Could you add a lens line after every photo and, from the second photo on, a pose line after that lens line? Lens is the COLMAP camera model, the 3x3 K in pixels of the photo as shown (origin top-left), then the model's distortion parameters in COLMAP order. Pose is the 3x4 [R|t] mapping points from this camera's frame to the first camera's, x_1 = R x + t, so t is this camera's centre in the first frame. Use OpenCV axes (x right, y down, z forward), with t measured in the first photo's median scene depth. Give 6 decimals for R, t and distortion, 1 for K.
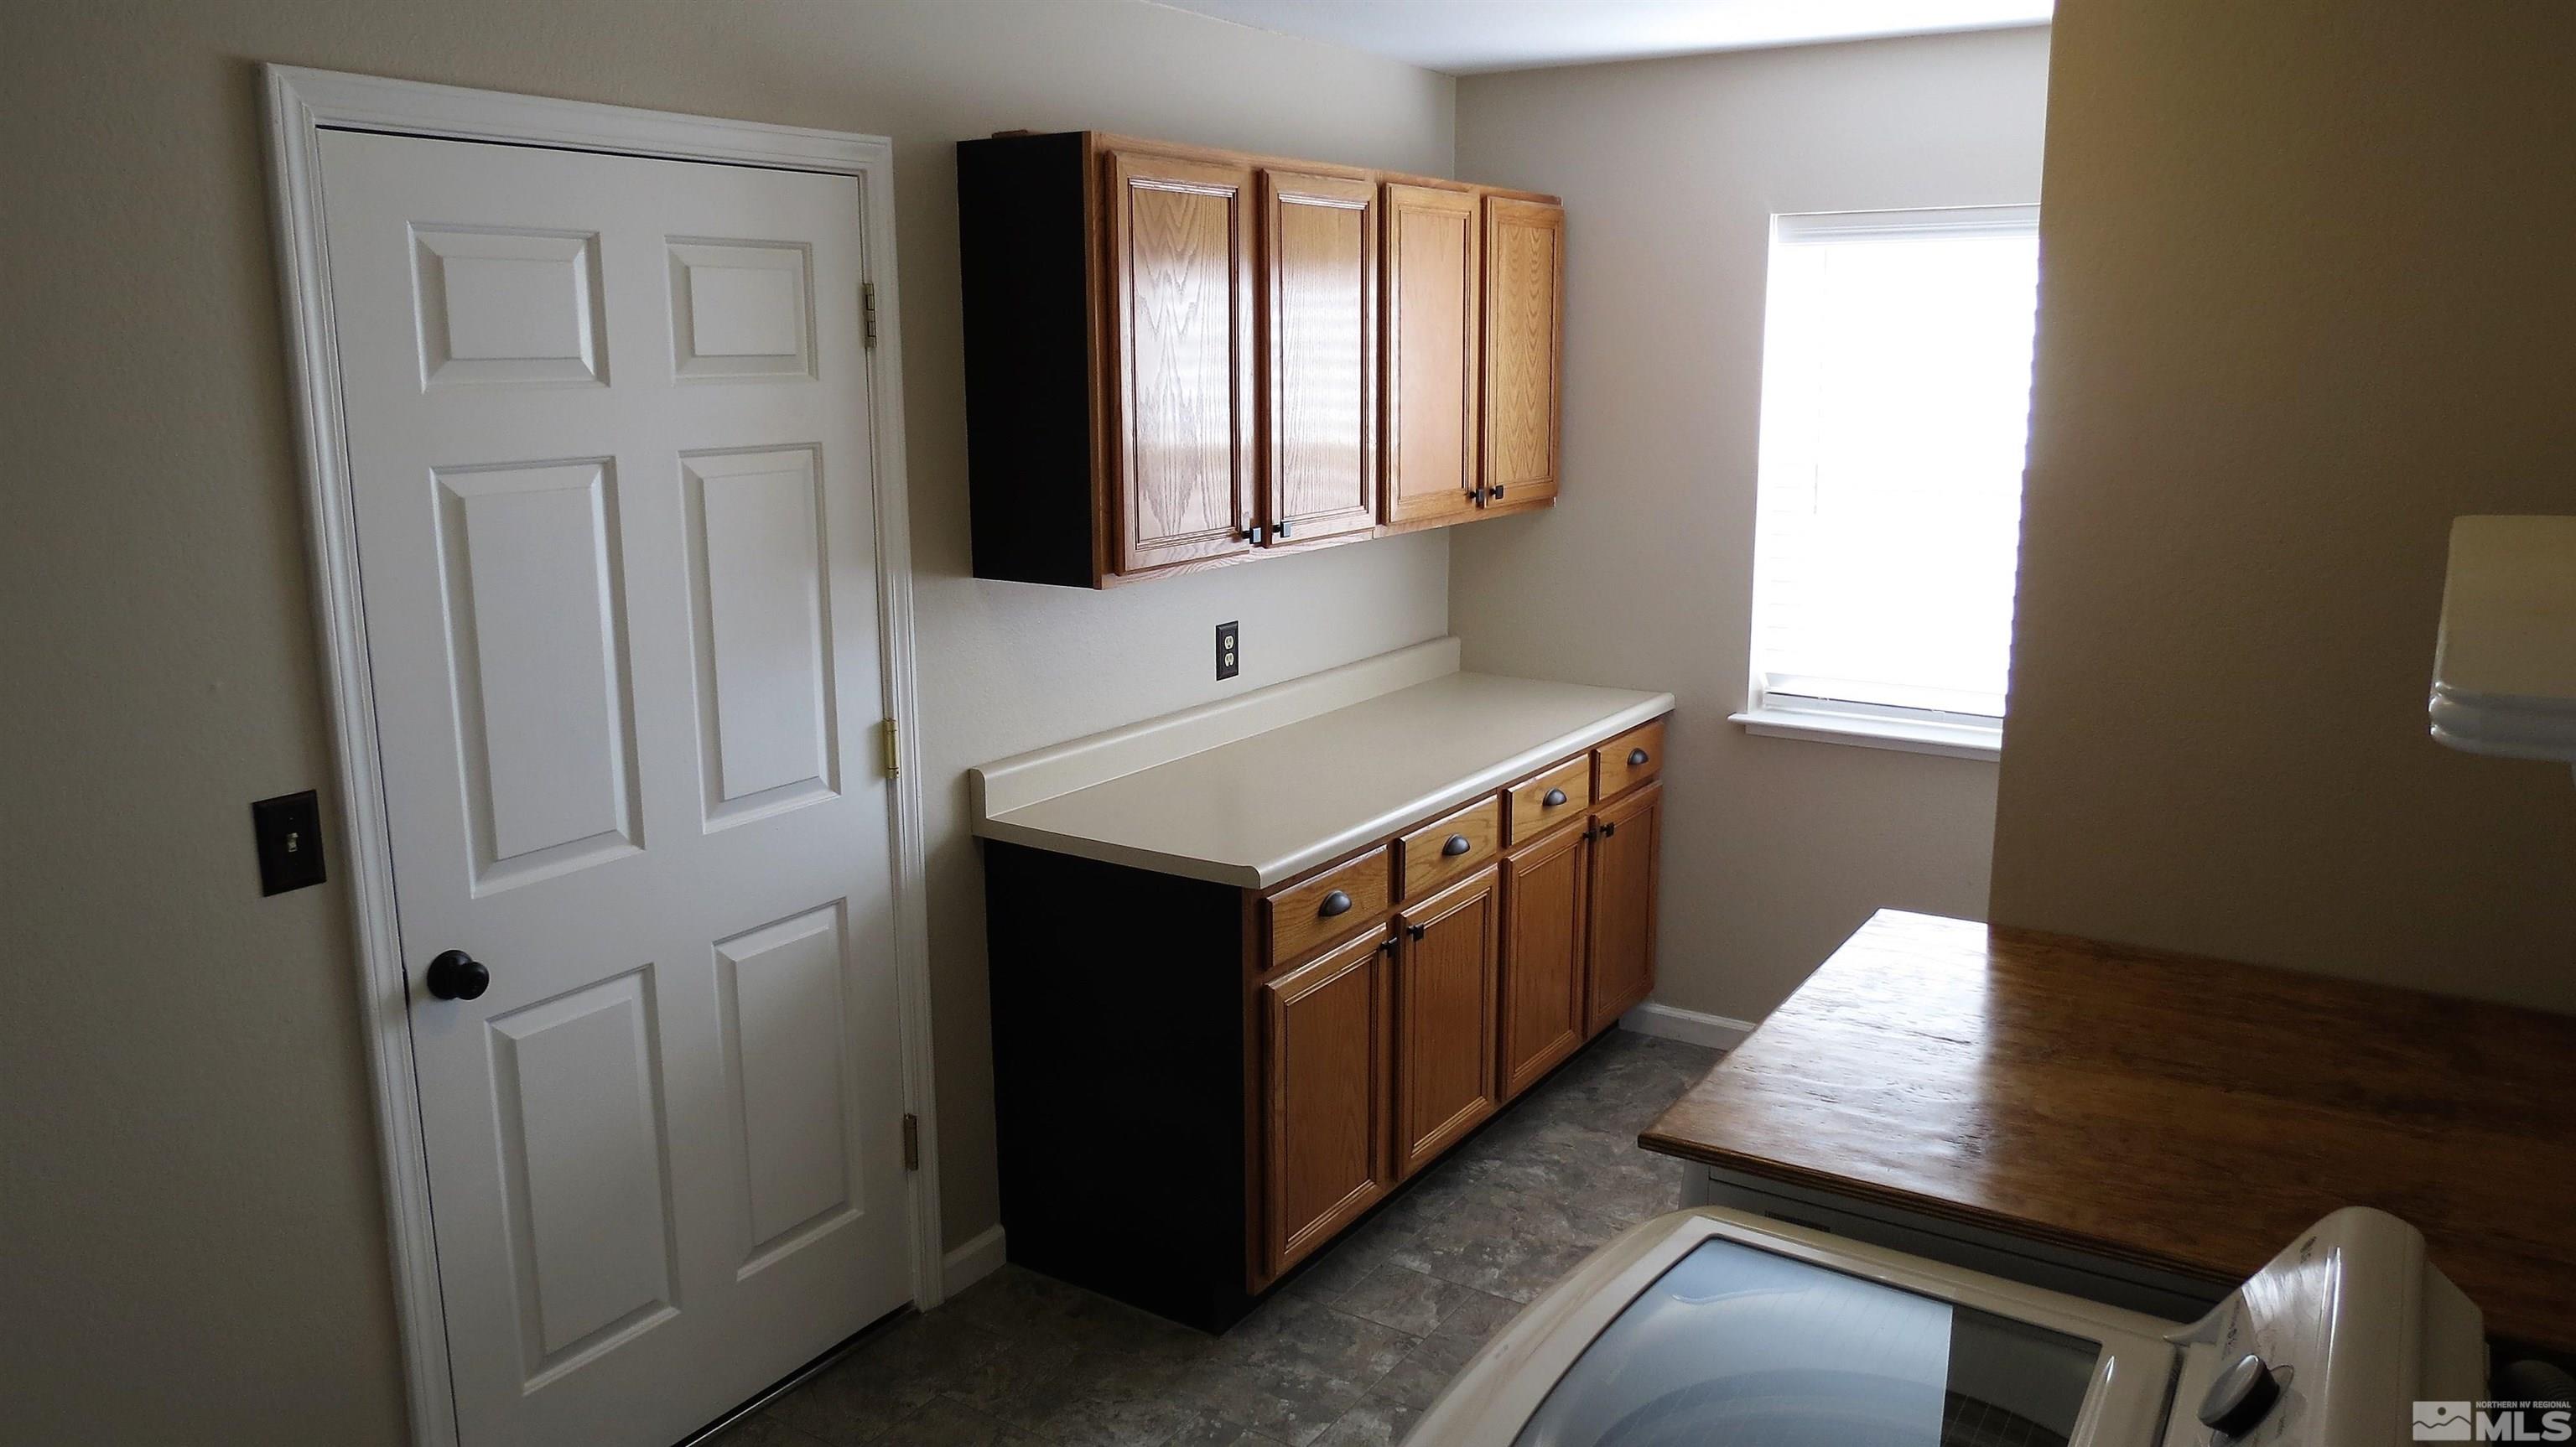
lens RADIAL K [[1830.8, 0, 1288.0], [0, 1830.8, 723.5], [0, 0, 1]] dist [-0.001709, 0.000091]
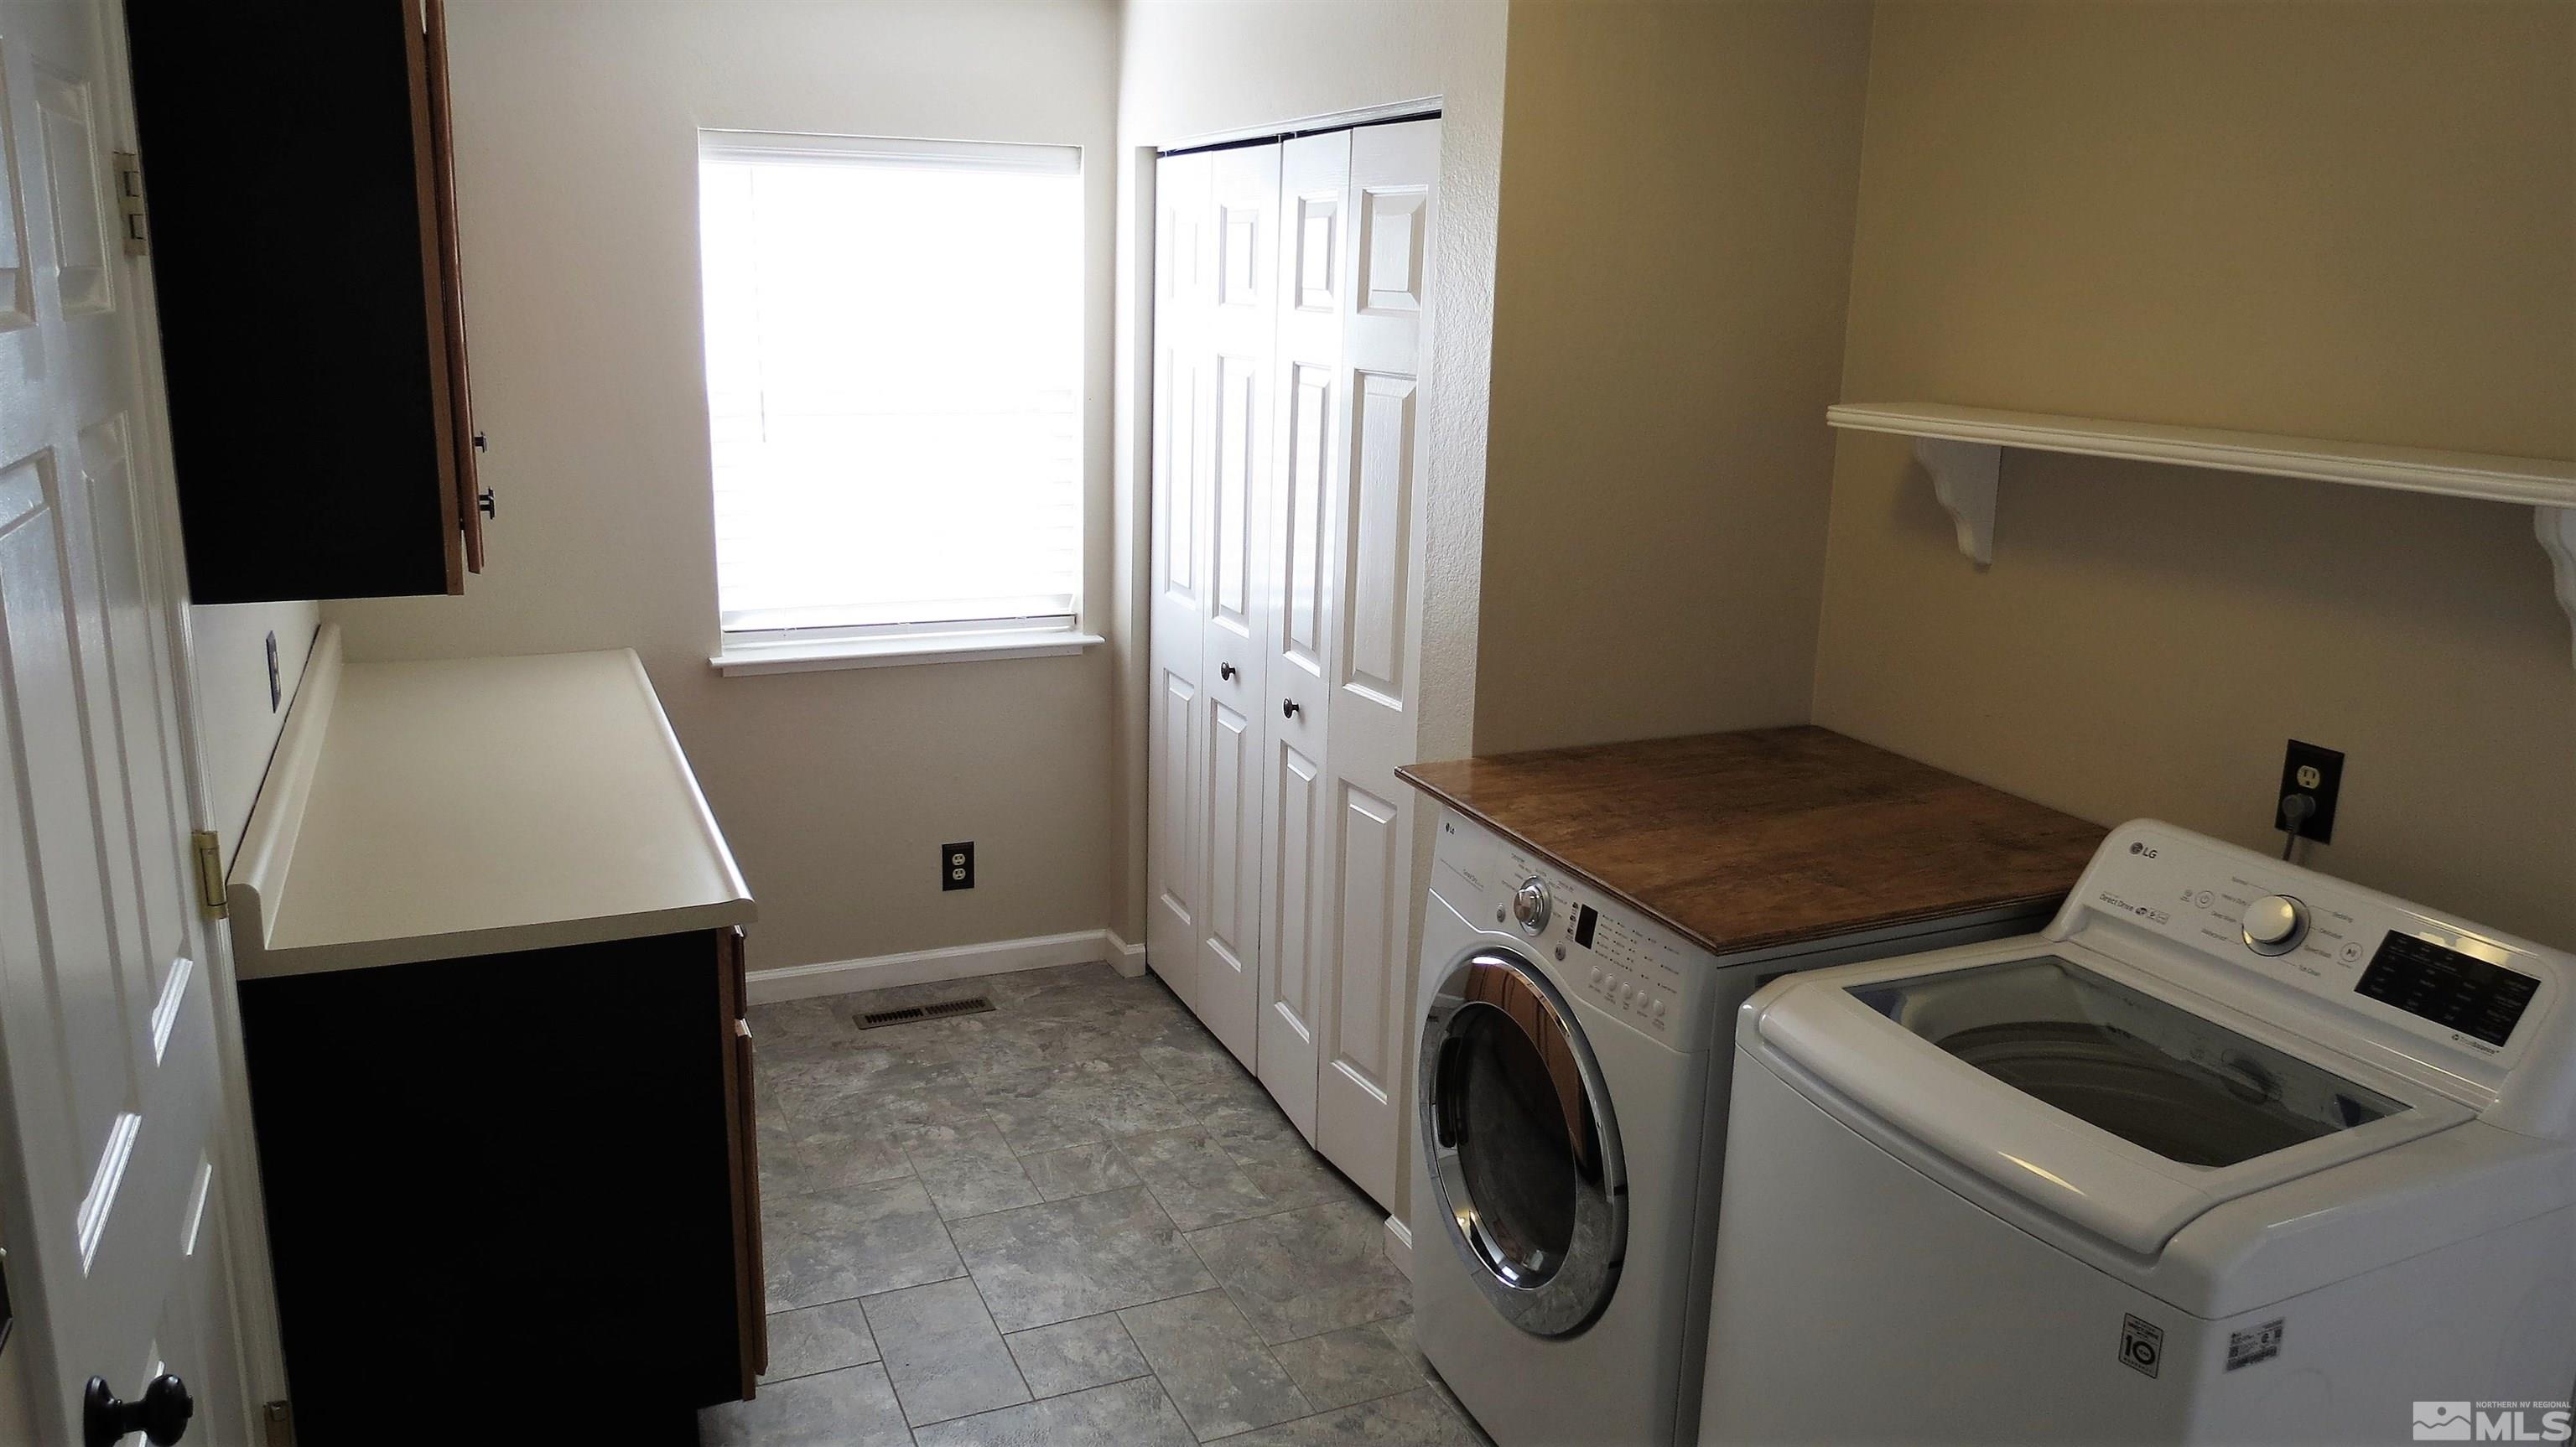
lens RADIAL K [[1830.8, 0, 1288.0], [0, 1830.8, 723.5], [0, 0, 1]] dist [-0.001709, 0.000091]
pose [[0.530107, -0.182487, 0.828061, -0.421097], [0.143352, 0.981797, 0.124596, -0.051131], [-0.835725, 0.052655, 0.546617, 0.251372]]
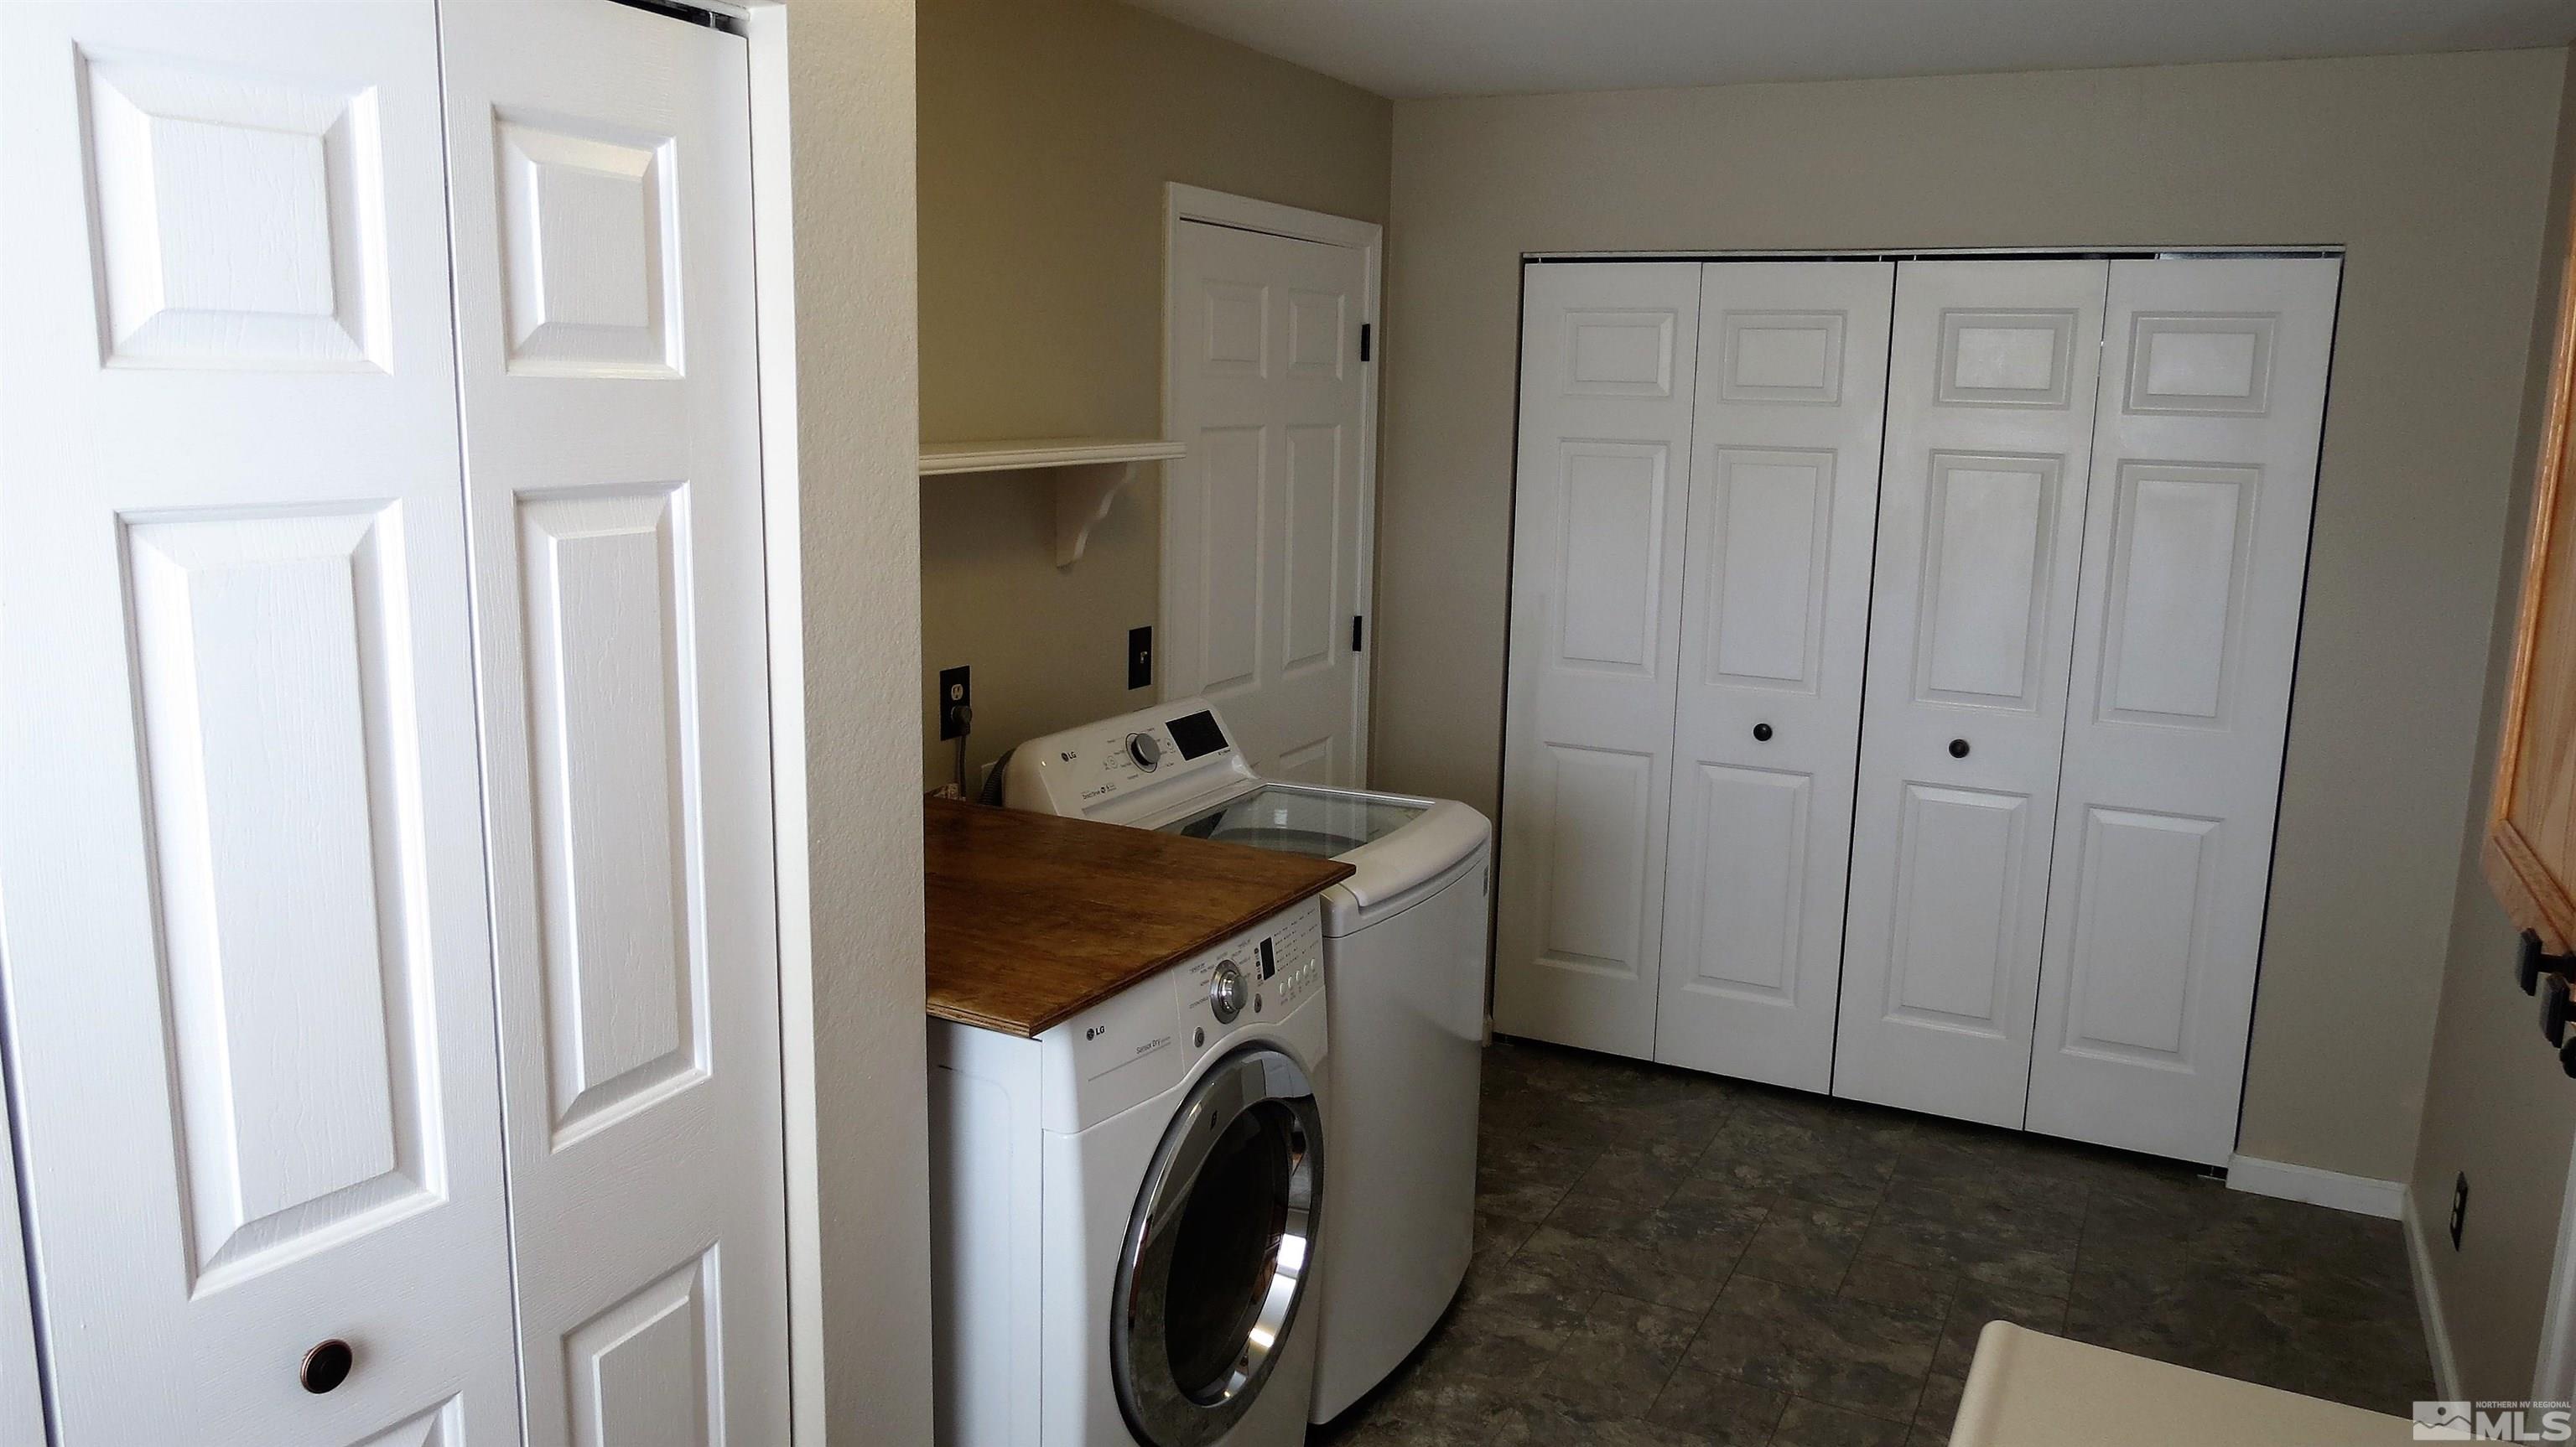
lens RADIAL K [[1830.8, 0, 1288.0], [0, 1830.8, 723.5], [0, 0, 1]] dist [-0.001709, 0.000091]
pose [[-0.994157, 0.006395, -0.107750, 0.209946], [-0.034931, 0.925465, 0.377219, -0.211545], [0.102131, 0.378779, -0.919835, 1.084505]]
